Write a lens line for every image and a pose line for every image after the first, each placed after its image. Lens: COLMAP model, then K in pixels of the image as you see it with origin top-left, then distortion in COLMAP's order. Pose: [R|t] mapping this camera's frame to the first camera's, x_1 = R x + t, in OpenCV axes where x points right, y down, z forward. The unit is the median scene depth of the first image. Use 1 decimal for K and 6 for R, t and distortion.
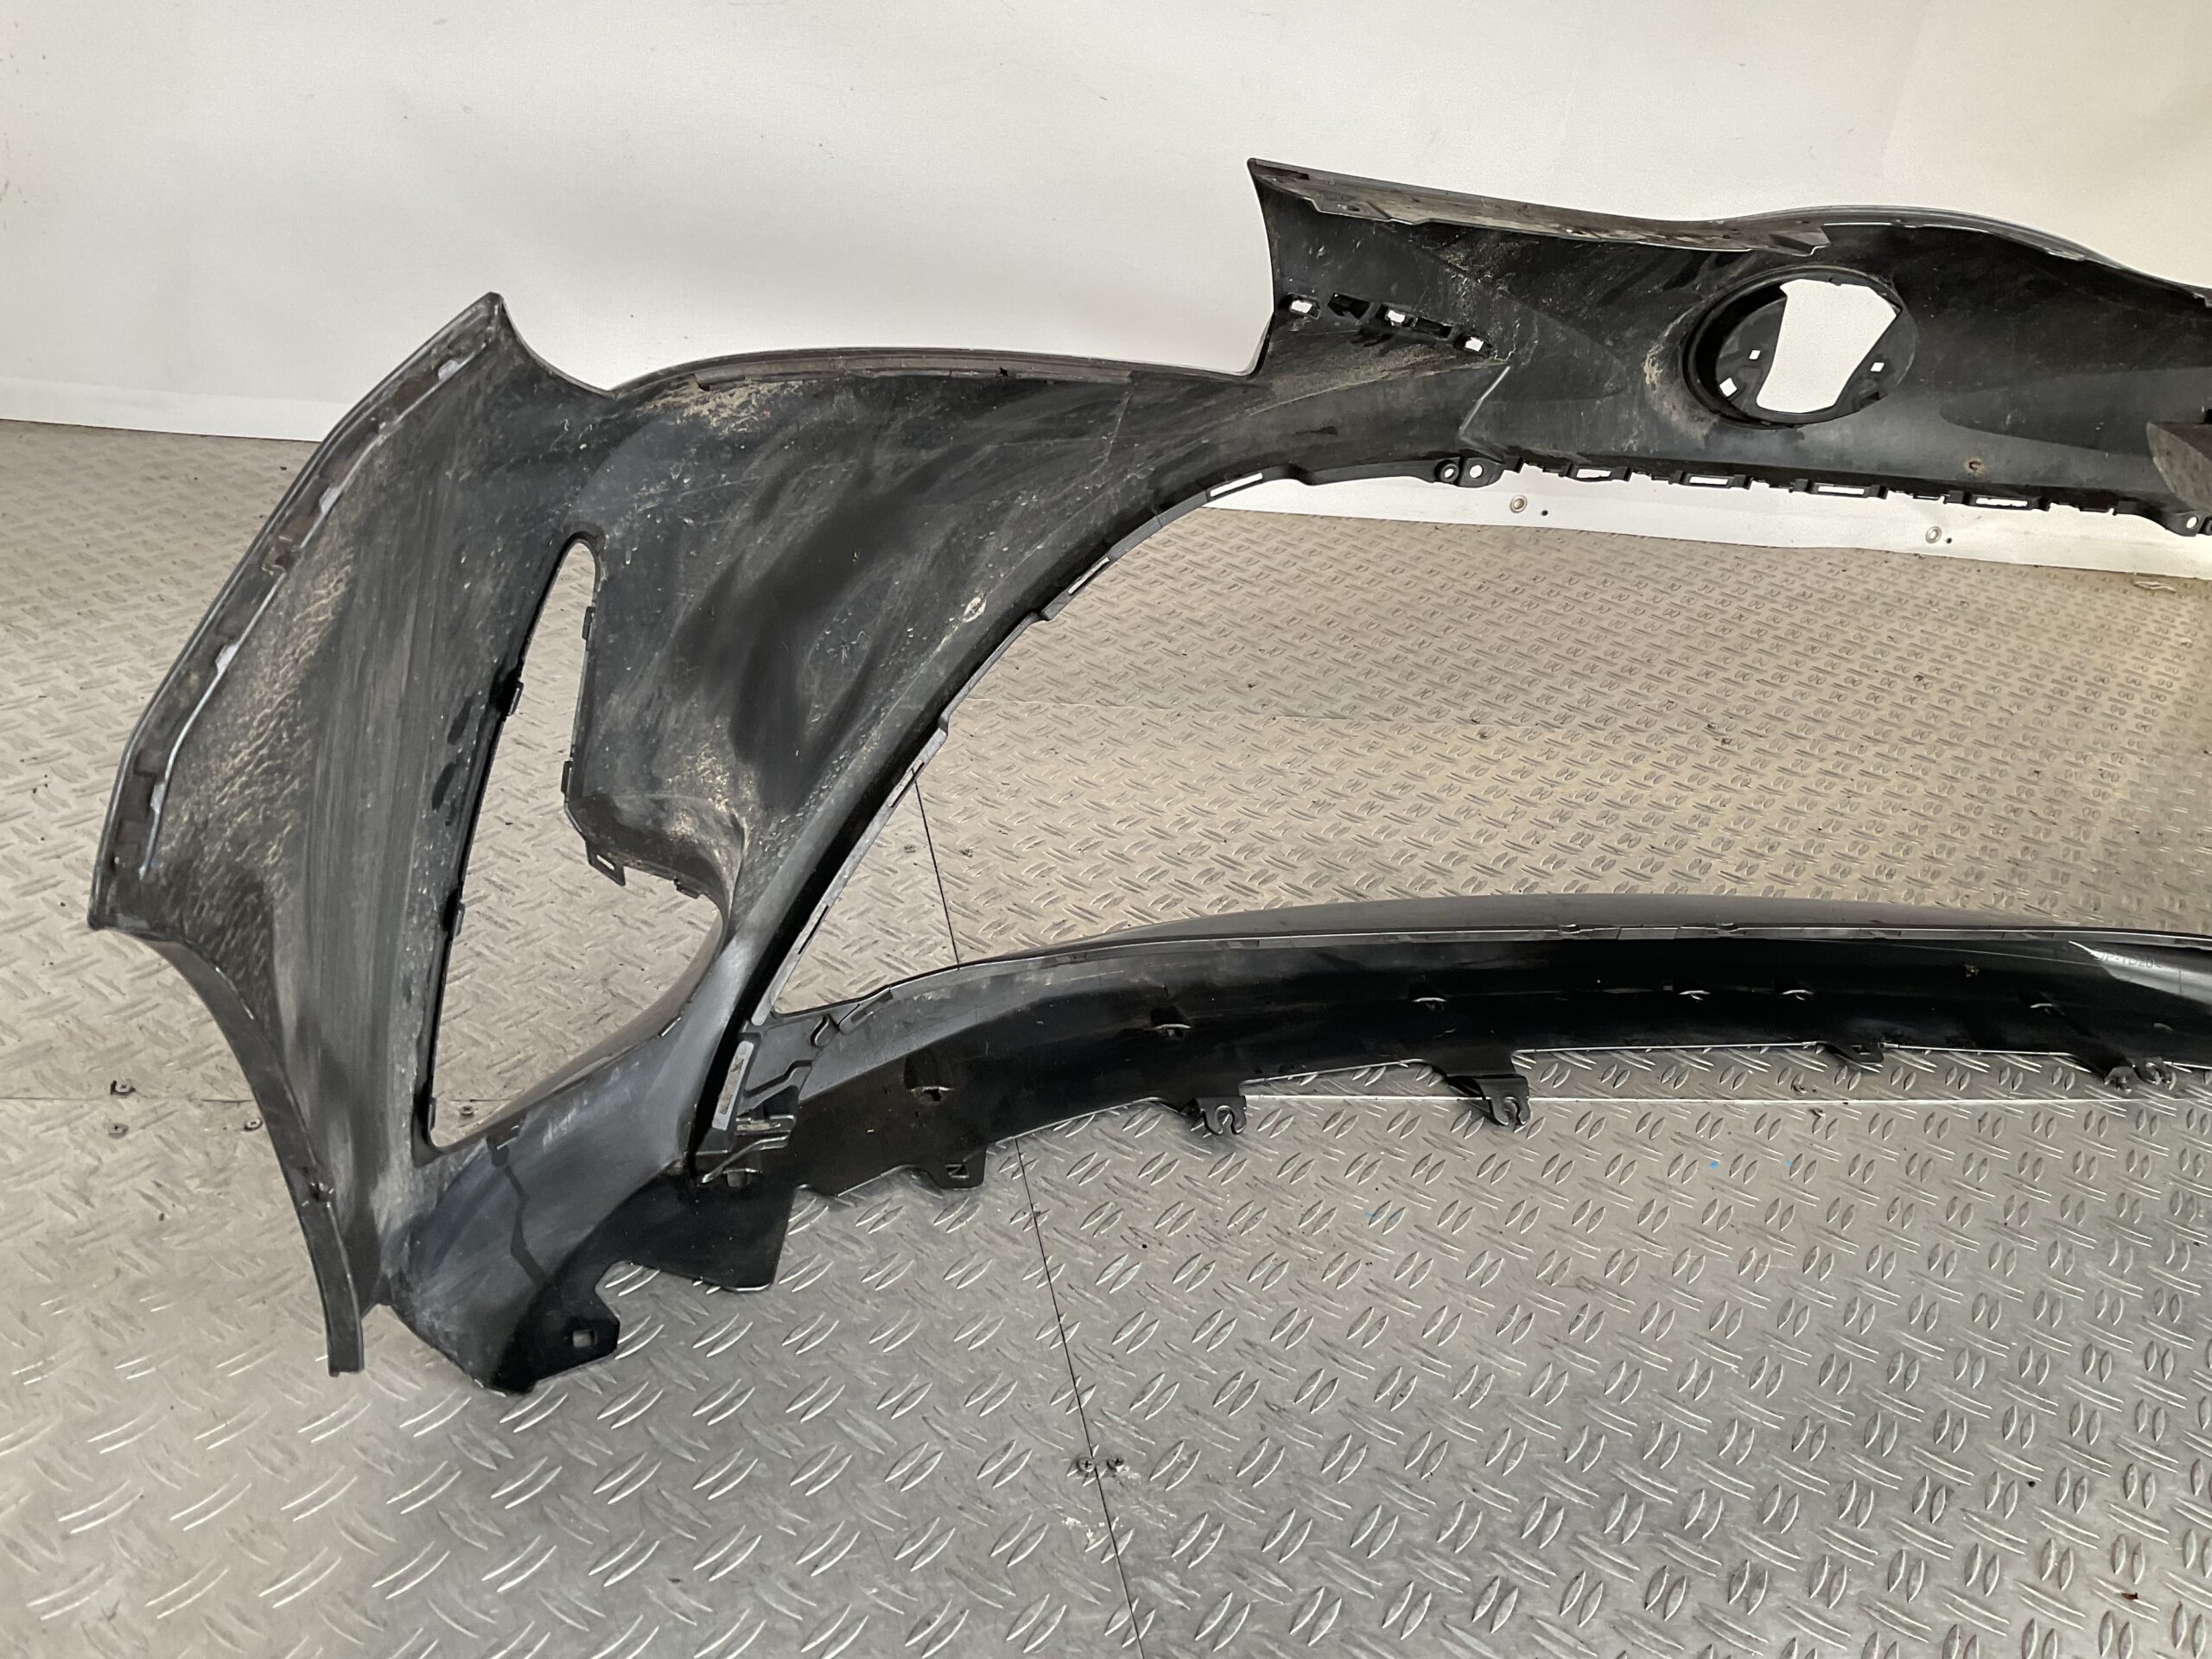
lens RADIAL K [[1889.3, 0, 1101.9], [0, 1889.3, 823.0], [0, 0, 1]] dist [0.041892, -0.095768]
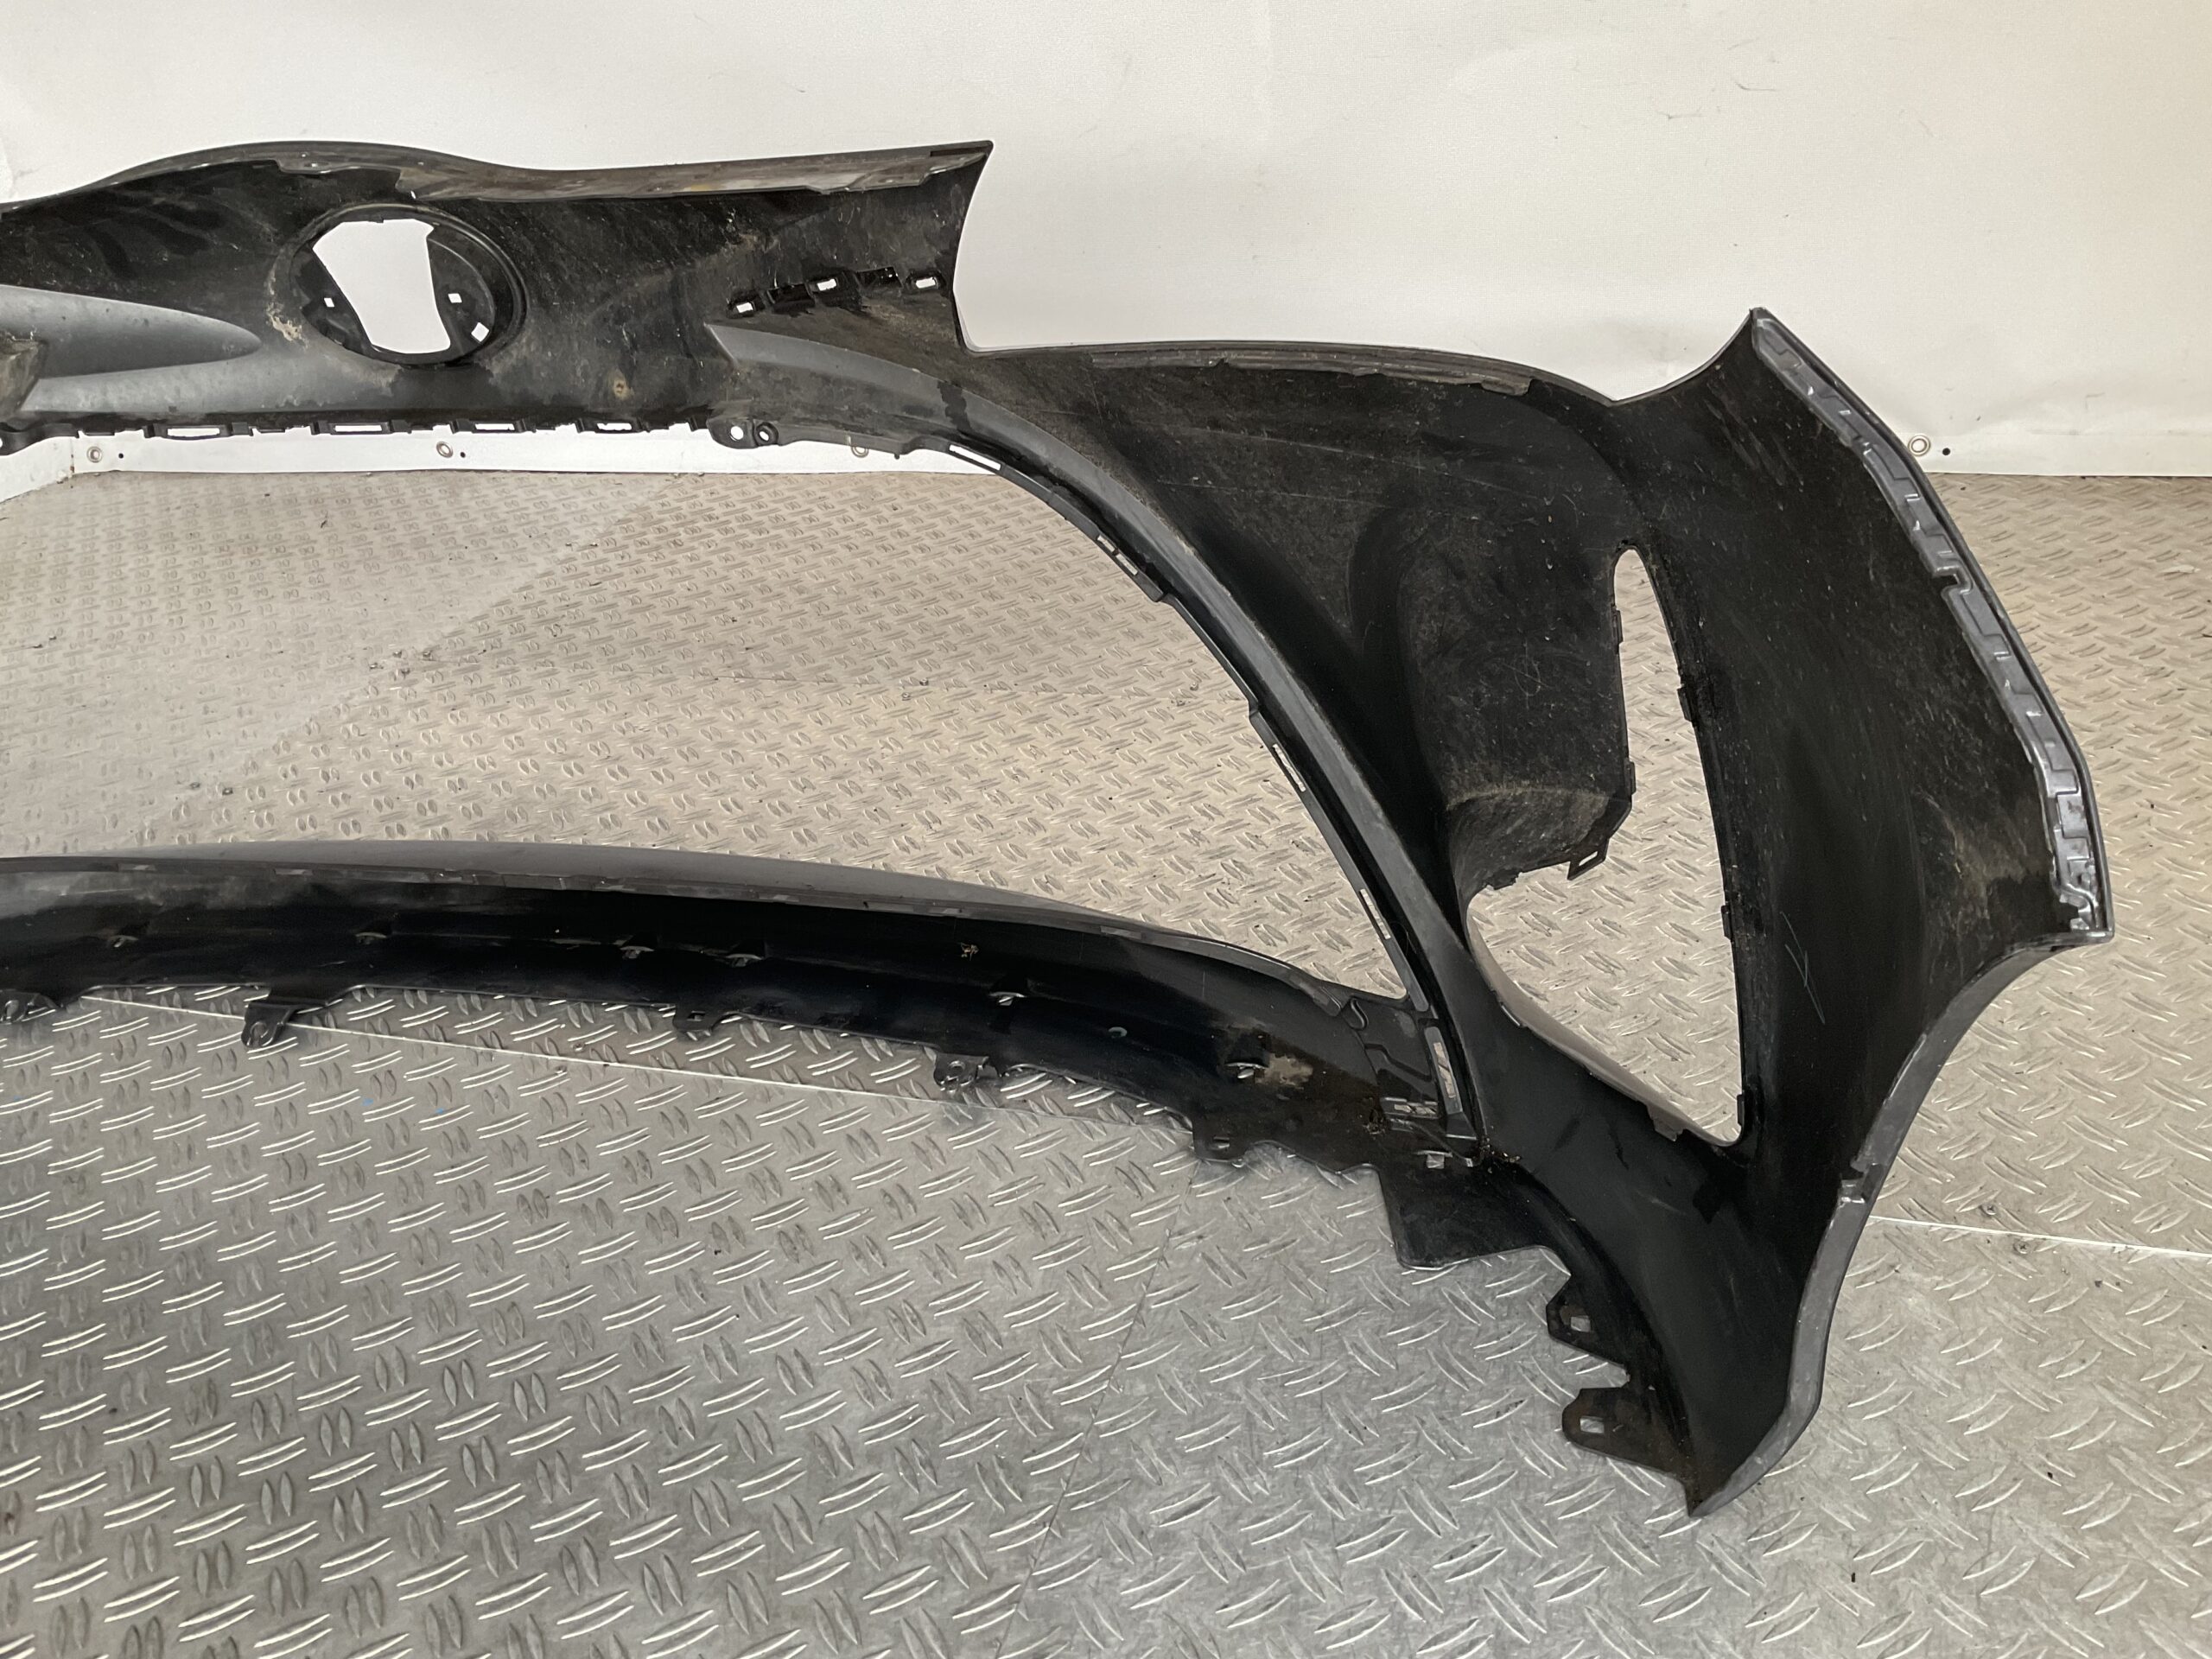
lens RADIAL K [[1889.3, 0, 1103.2], [0, 1889.3, 833.6], [0, 0, 1]] dist [0.041892, -0.095768]
pose [[0.836880, 0.034056, -0.546326, 2.357279], [-0.029880, 0.999417, 0.016528, 0.014608], [0.546570, 0.002493, 0.837409, 0.714013]]
